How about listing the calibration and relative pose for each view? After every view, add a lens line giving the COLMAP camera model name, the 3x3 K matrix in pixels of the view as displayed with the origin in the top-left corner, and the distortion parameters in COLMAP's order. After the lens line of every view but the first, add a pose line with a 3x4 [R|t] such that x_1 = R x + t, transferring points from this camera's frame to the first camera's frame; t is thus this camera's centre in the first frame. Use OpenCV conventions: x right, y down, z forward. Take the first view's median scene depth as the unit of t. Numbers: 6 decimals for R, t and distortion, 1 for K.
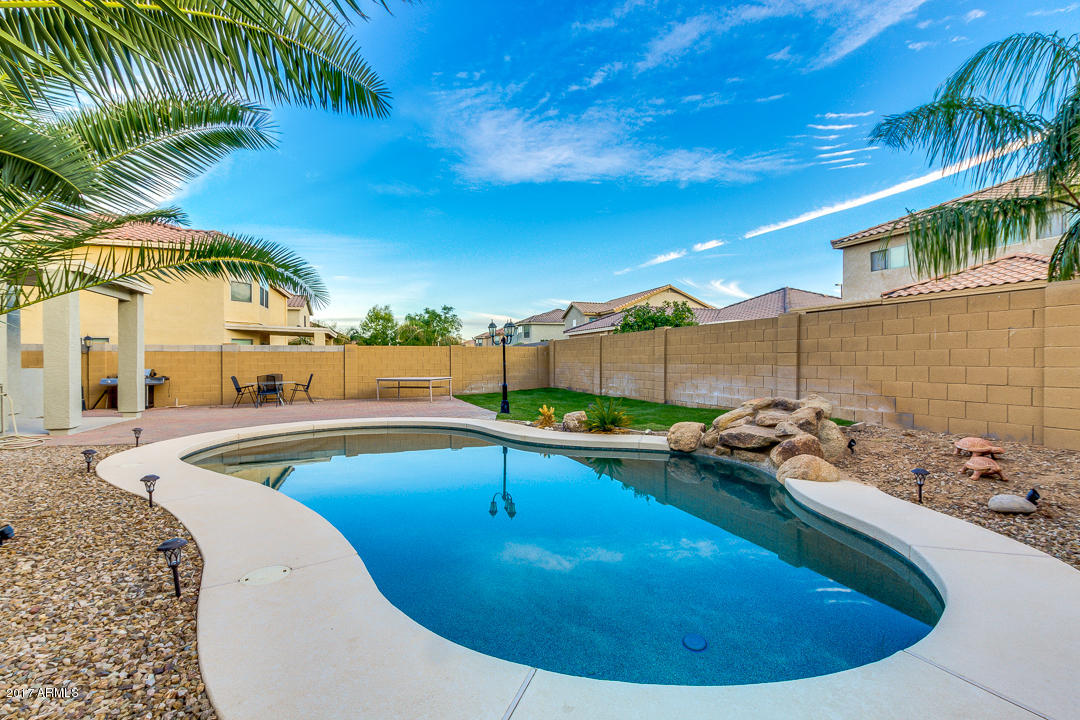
lens RADIAL K [[492.8, 0, 539.4], [0, 492.8, 364.9], [0, 0, 1]] dist [0.001178, 0.000197]
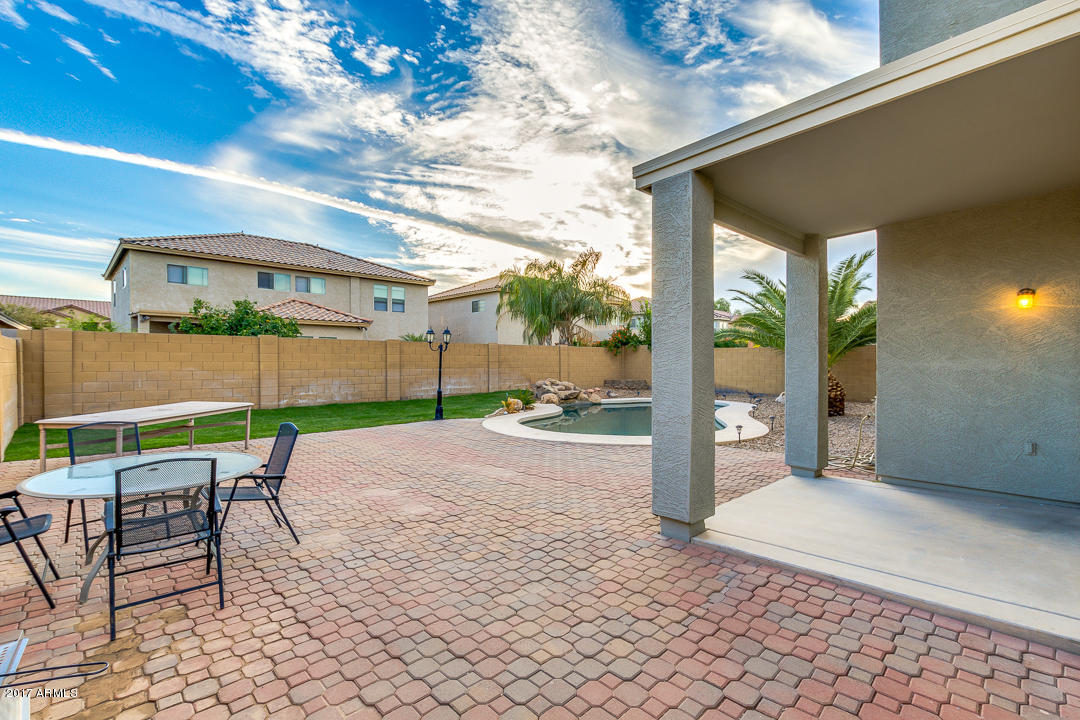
lens RADIAL K [[492.8, 0, 539.4], [0, 492.8, 364.9], [0, 0, 1]] dist [0.001178, 0.000197]
pose [[-0.418062, -0.005930, 0.908399, -1.360564], [0.007931, 0.999917, 0.010177, -0.029118], [-0.908384, 0.011459, -0.417980, 1.556876]]
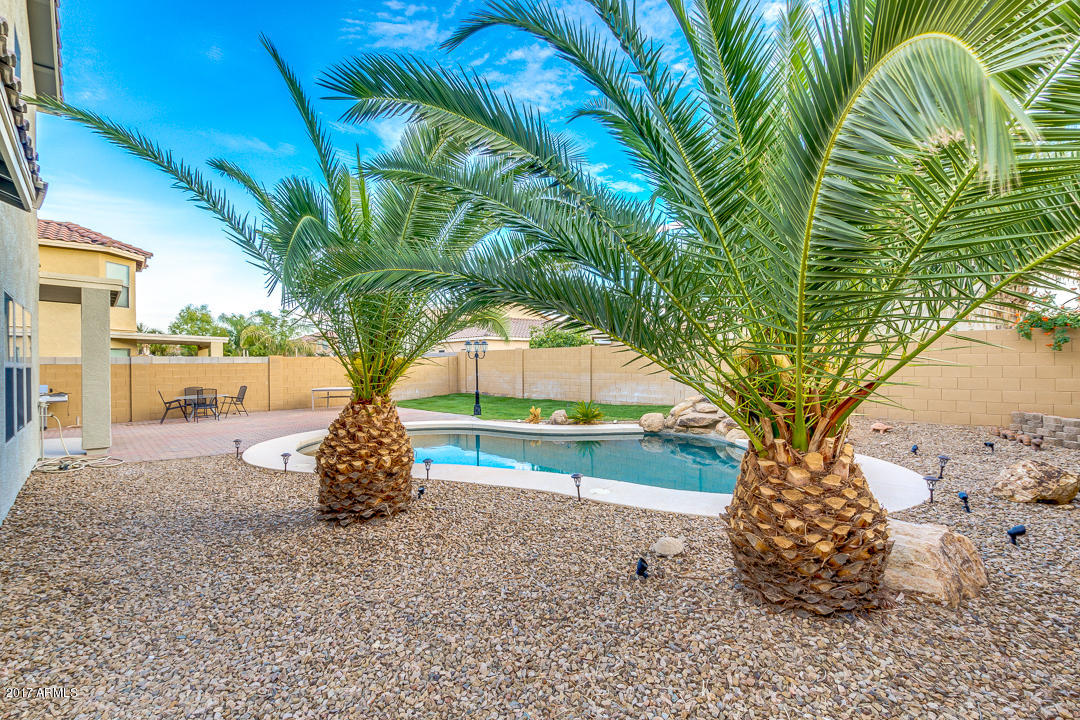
lens RADIAL K [[492.8, 0, 539.4], [0, 492.8, 364.9], [0, 0, 1]] dist [0.001178, 0.000197]
pose [[0.921419, -0.006380, 0.388518, -0.507106], [0.008581, 0.999955, -0.003931, -0.025700], [-0.388475, 0.006956, 0.921433, -0.232369]]
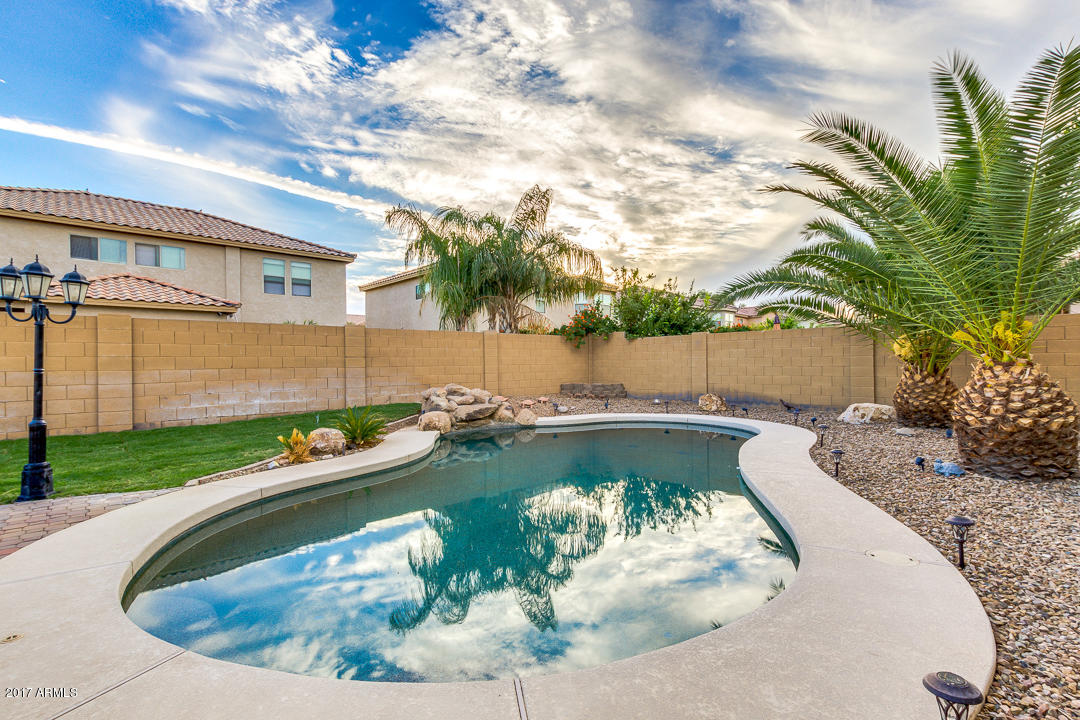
lens RADIAL K [[490.3, 0, 540.0], [0, 490.3, 360.0], [0, 0, 1]] dist [0.002851, 0.000282]
pose [[-0.412289, 0.010147, 0.910996, -0.754529], [0.018467, 0.999826, -0.002779, -0.005369], [-0.910866, 0.015678, -0.412405, 0.995876]]
